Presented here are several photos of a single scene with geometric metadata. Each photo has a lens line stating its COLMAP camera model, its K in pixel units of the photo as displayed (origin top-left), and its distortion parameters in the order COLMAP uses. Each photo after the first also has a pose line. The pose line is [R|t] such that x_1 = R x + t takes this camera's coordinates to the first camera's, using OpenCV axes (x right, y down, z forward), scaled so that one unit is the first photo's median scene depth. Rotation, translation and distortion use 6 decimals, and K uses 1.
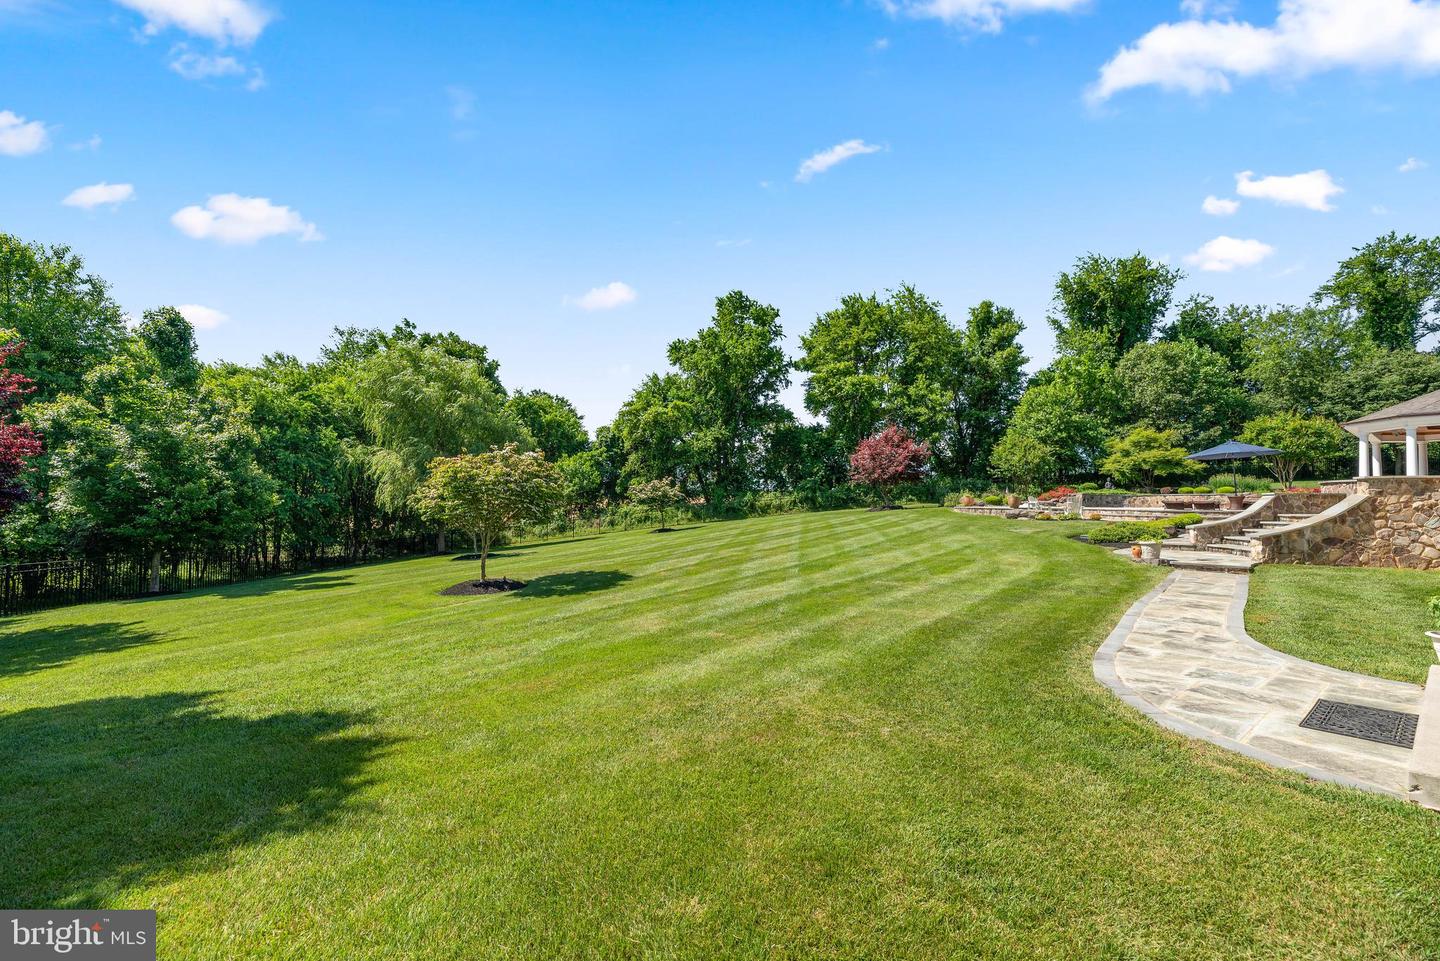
lens RADIAL K [[585.1, 0, 711.3], [0, 585.1, 467.4], [0, 0, 1]] dist [0.000961, -0.000026]
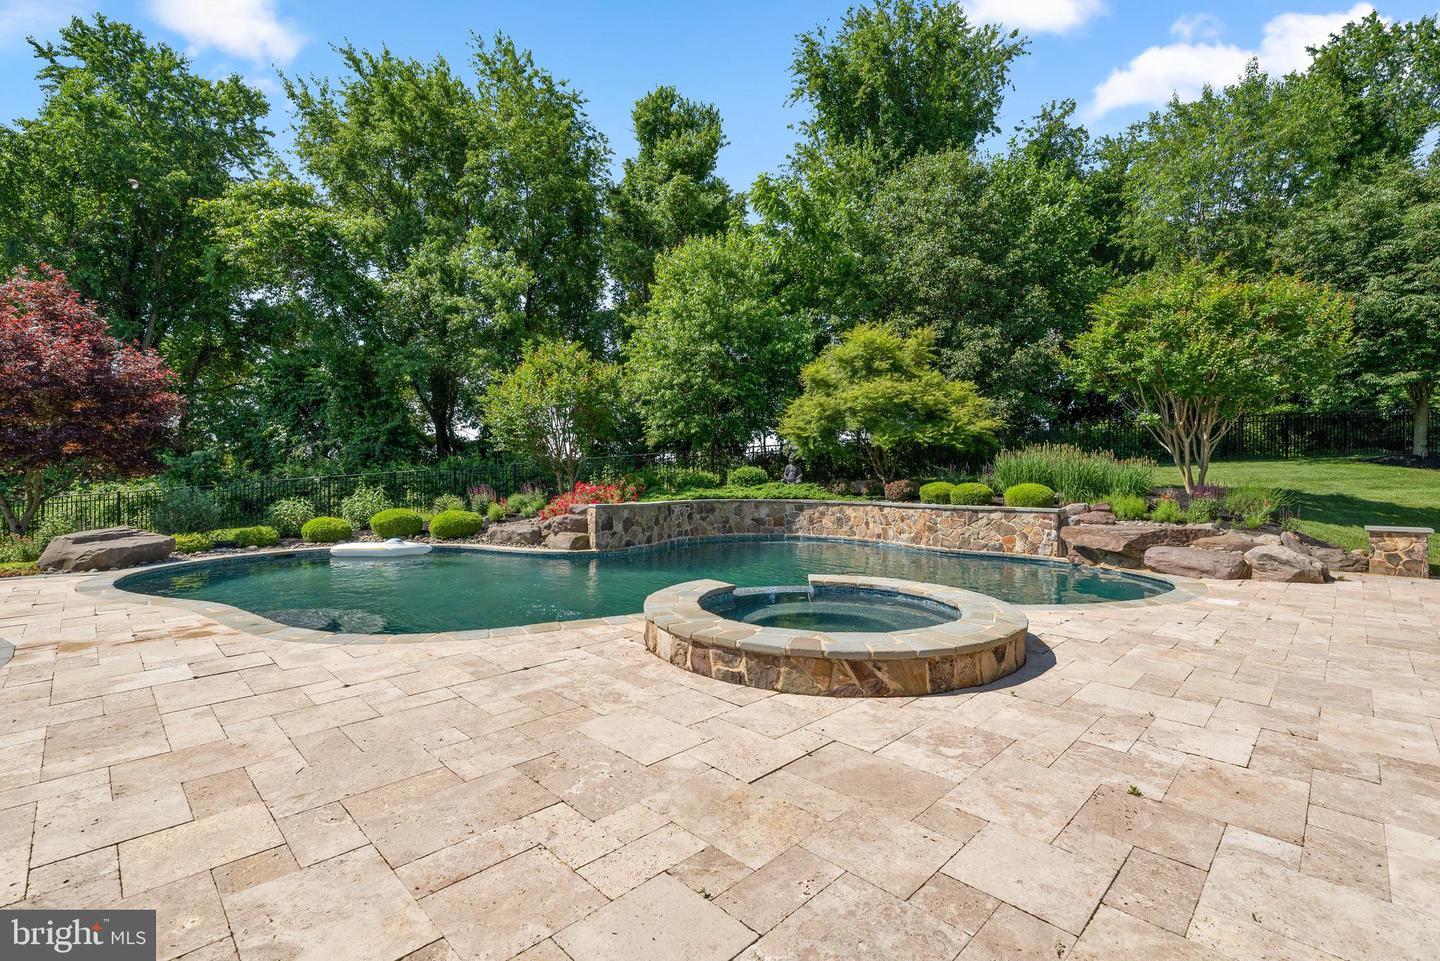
lens RADIAL K [[647.3, 0, 724.3], [0, 647.3, 476.3], [0, 0, 1]] dist [0.003310, 0.000640]
pose [[0.986674, 0.002491, 0.162691, 0.590494], [-0.010990, 0.998620, 0.051364, 0.011386], [-0.162338, -0.052468, 0.985339, 0.608289]]
